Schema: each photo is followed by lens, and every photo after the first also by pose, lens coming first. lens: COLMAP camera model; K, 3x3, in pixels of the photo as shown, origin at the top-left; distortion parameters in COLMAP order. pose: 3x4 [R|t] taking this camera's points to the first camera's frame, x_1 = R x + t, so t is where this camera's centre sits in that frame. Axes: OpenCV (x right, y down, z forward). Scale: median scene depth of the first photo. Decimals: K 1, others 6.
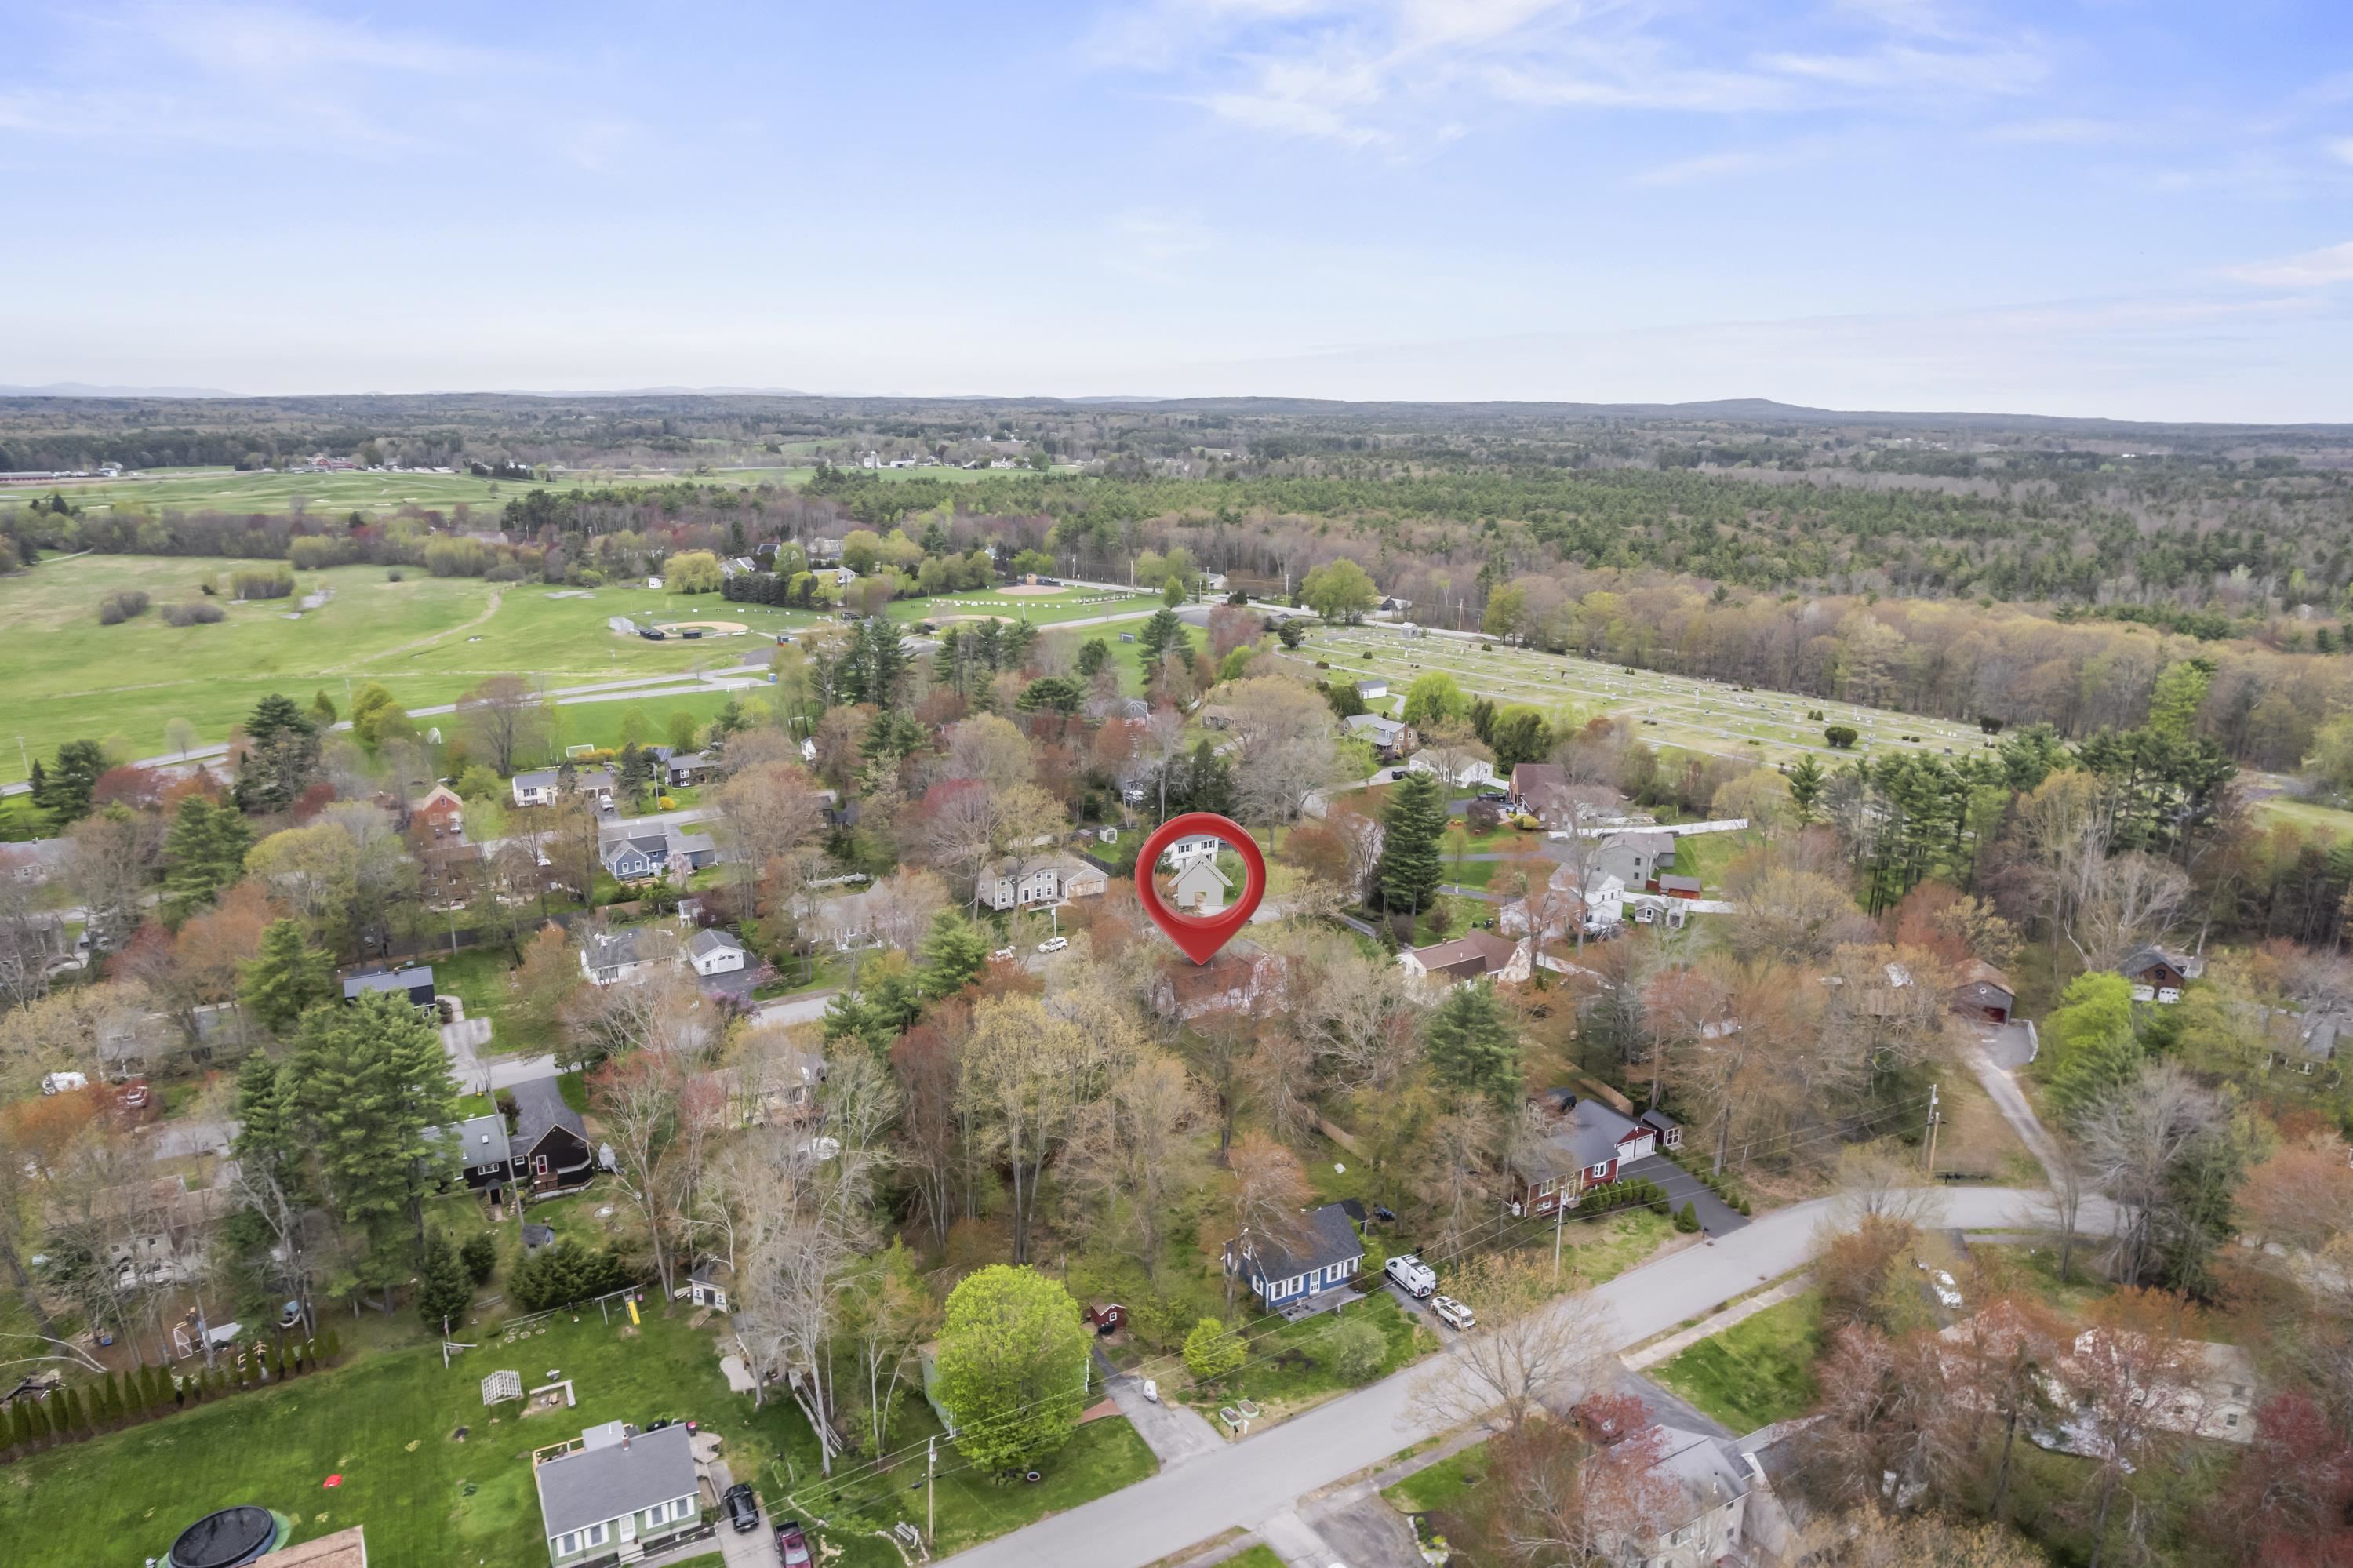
lens RADIAL K [[1508.3, 0, 1176.4], [0, 1508.3, 781.2], [0, 0, 1]] dist [-0.037864, 0.019608]
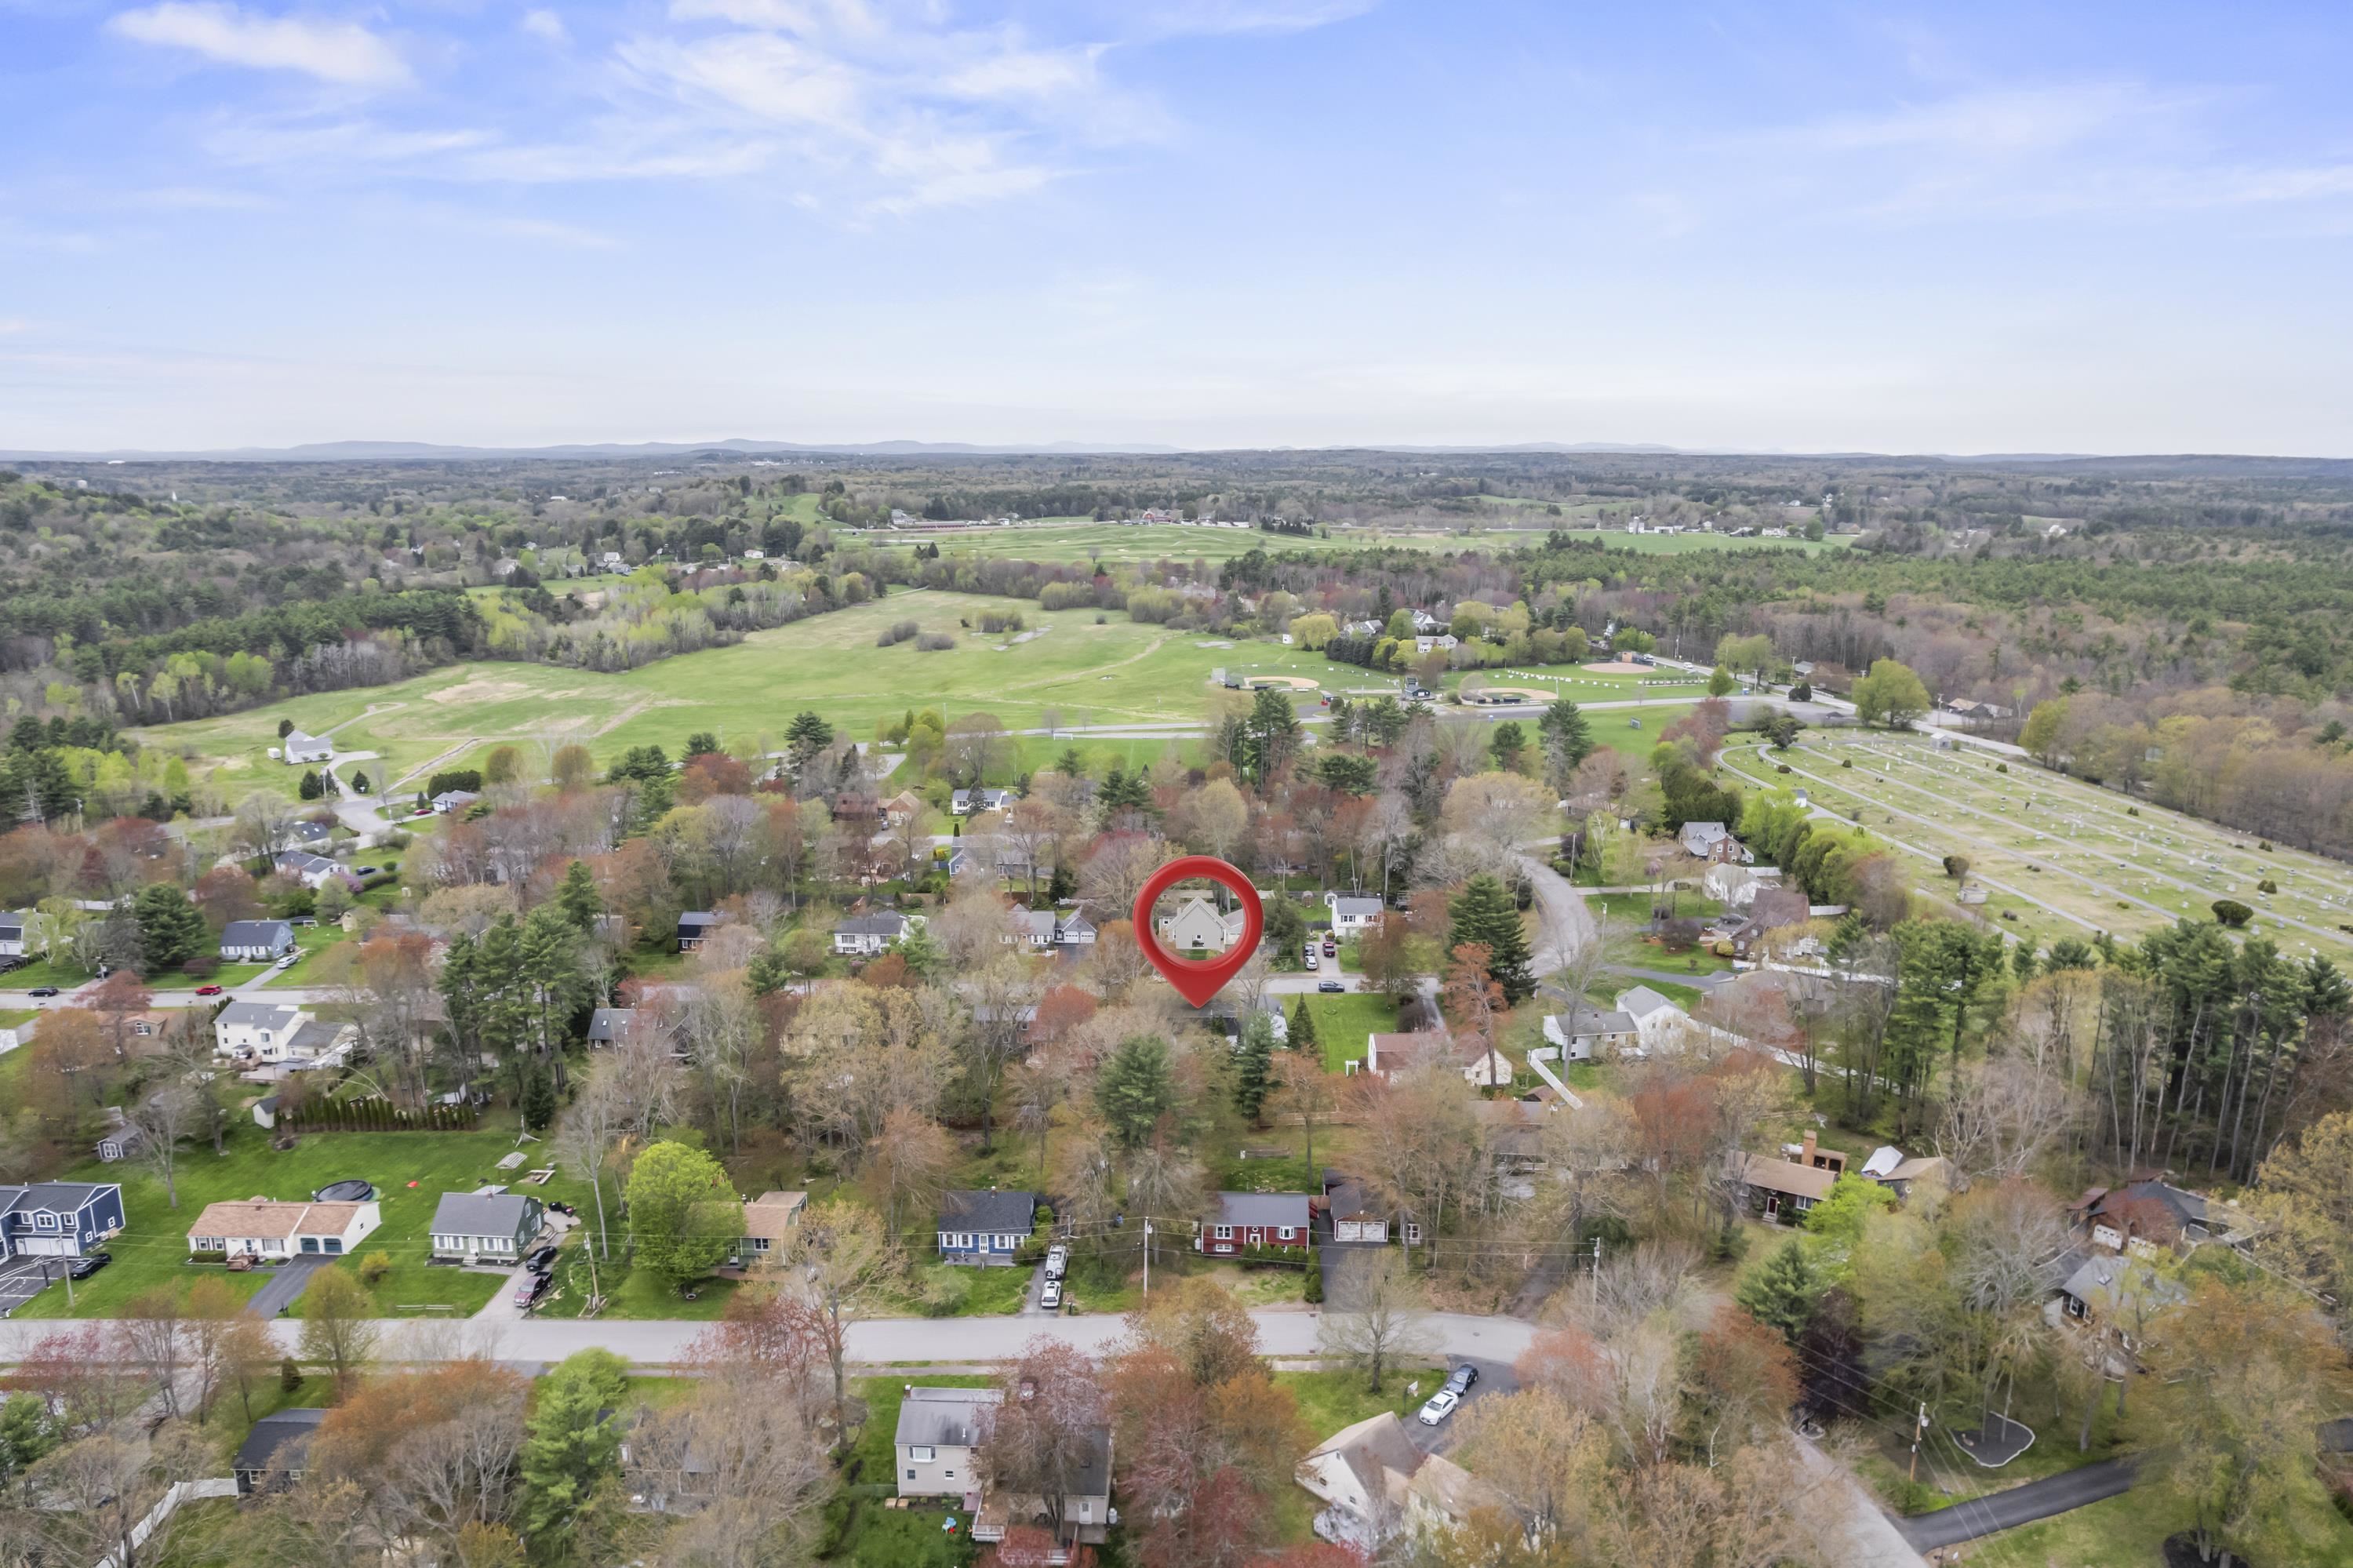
lens RADIAL K [[1508.3, 0, 1168.2], [0, 1508.3, 784.0], [0, 0, 1]] dist [-0.037864, 0.019608]
pose [[0.851085, 0.105384, -0.514342, 0.168722], [-0.122722, 0.992441, 0.000273, -0.013756], [0.510483, 0.062888, 0.857585, -0.004863]]
